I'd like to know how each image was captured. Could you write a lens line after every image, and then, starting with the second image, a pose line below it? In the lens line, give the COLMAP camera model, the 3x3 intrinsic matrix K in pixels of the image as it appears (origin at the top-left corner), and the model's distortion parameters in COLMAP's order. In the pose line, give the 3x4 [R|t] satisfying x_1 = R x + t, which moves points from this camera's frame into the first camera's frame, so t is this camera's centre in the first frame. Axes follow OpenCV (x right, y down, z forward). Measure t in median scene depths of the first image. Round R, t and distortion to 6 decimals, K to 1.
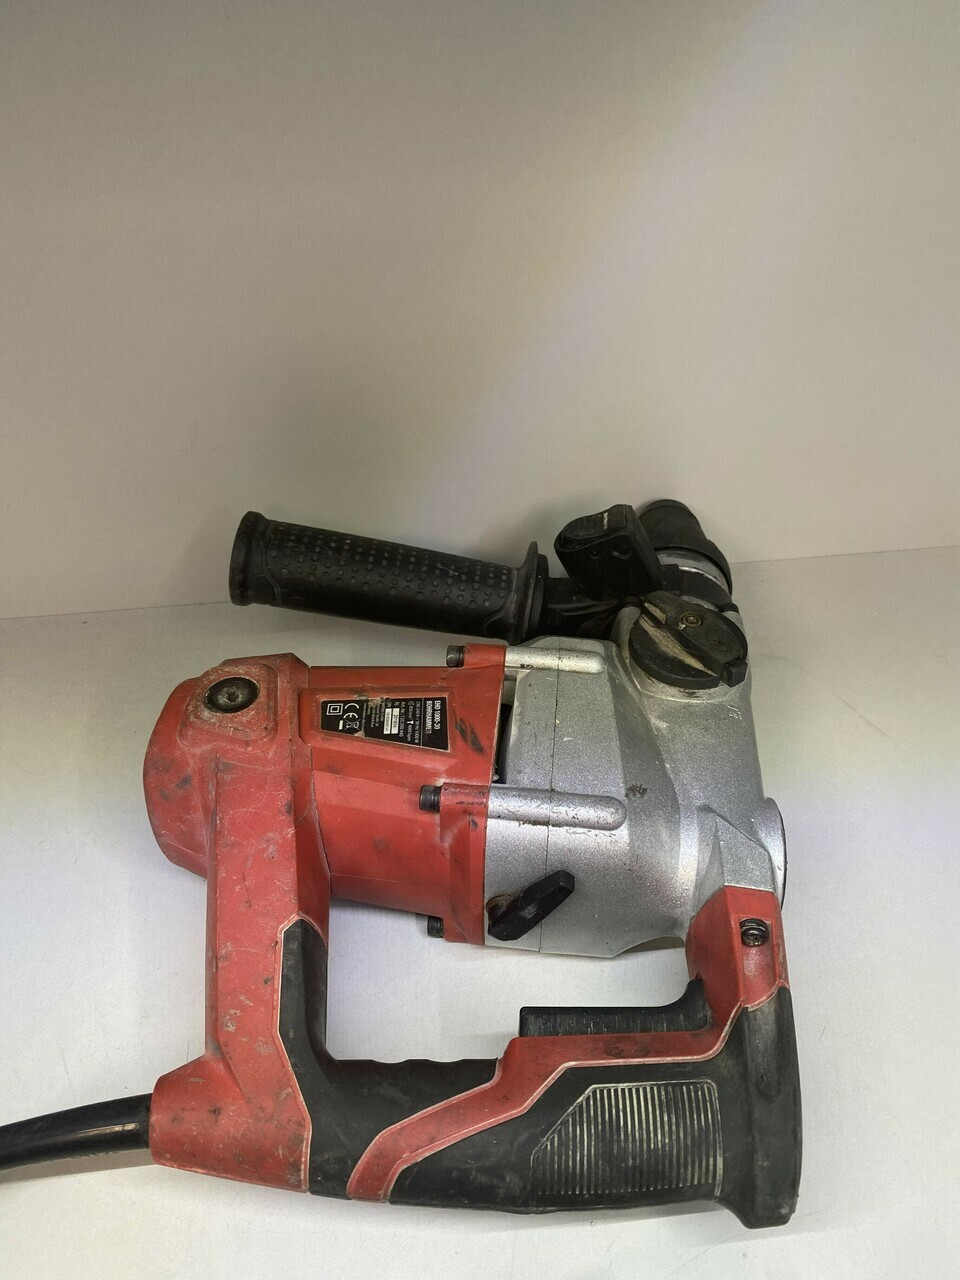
lens RADIAL K [[956.9, 0, 480.0], [0, 956.9, 640.0], [0, 0, 1]] dist [0.005473, -0.001683]
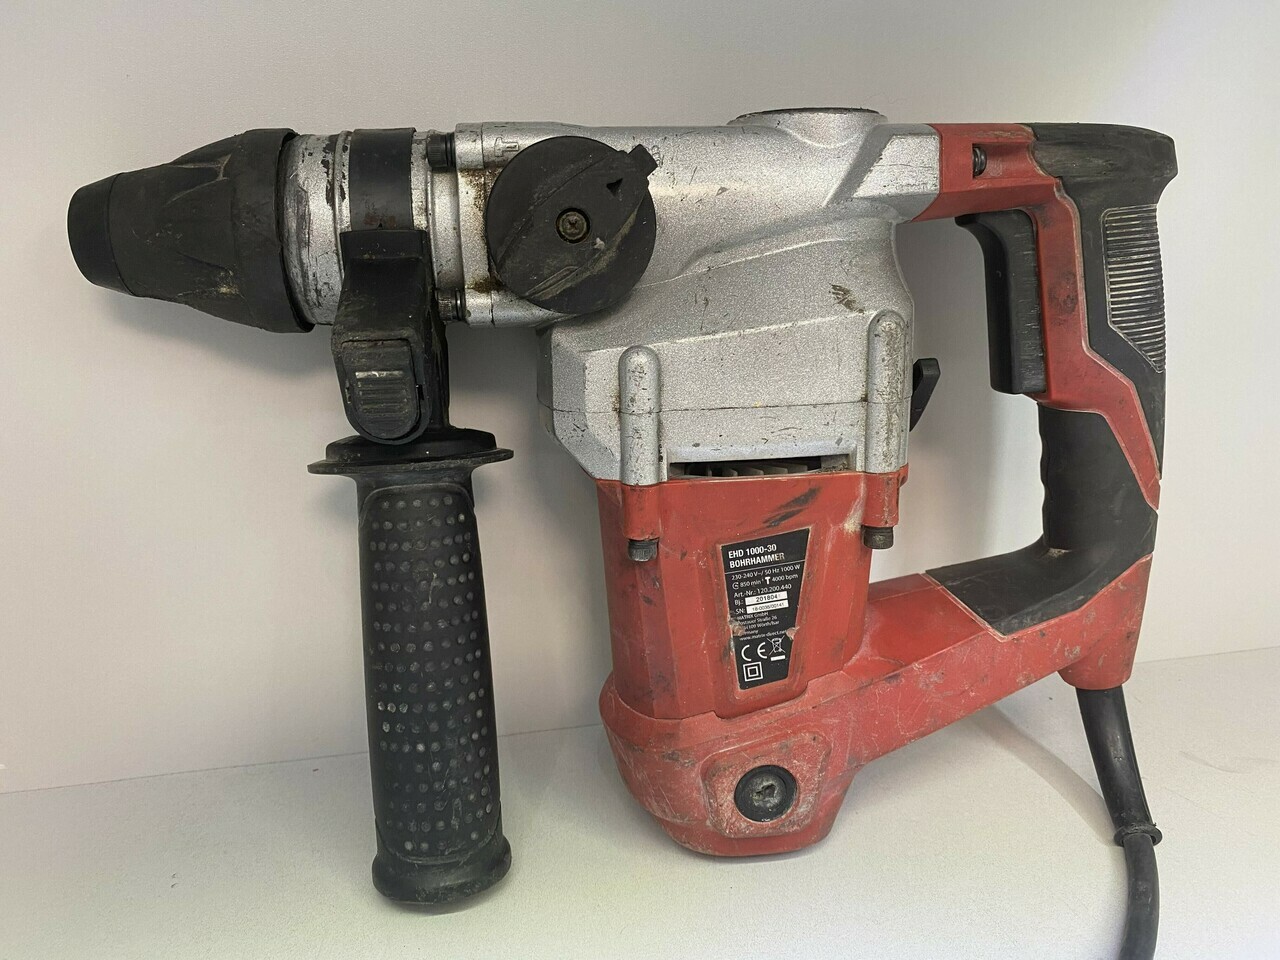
lens RADIAL K [[956.9, 0, 640.0], [0, 956.9, 480.0], [0, 0, 1]] dist [0.005473, -0.001683]
pose [[-0.126282, -0.964672, -0.231215, 0.211103], [0.584767, -0.260669, 0.768179, -0.580147], [-0.801312, -0.038200, 0.597026, 0.608485]]
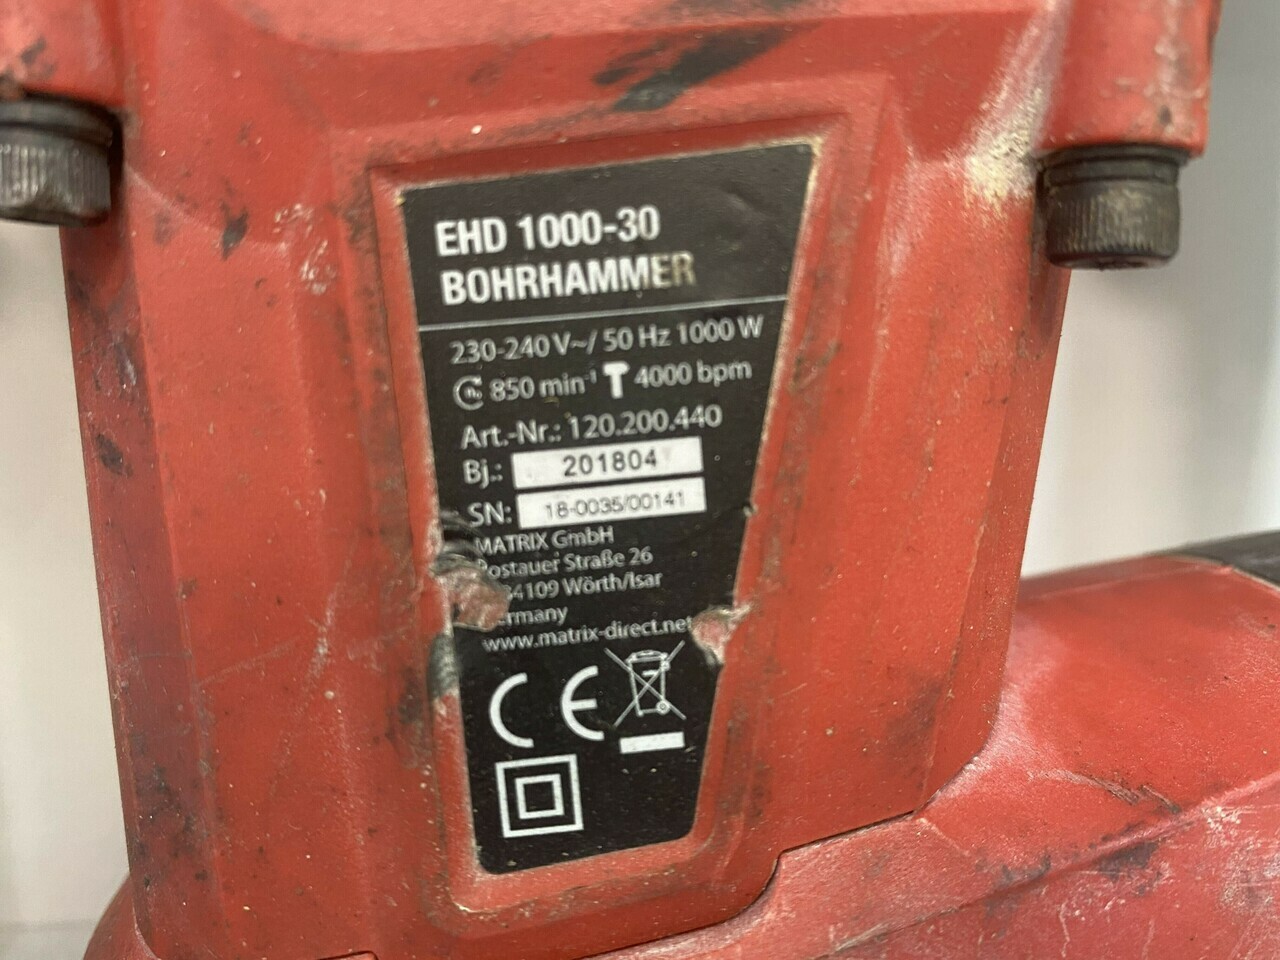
lens RADIAL K [[1132.0, 0, 640.0], [0, 1132.0, 480.0], [0, 0, 1]] dist [0.007817, -0.087580]
pose [[-0.068051, -0.988574, -0.134502, -0.063538], [0.595428, -0.148415, 0.789582, -0.082911], [-0.800522, -0.026354, 0.598724, 0.871647]]
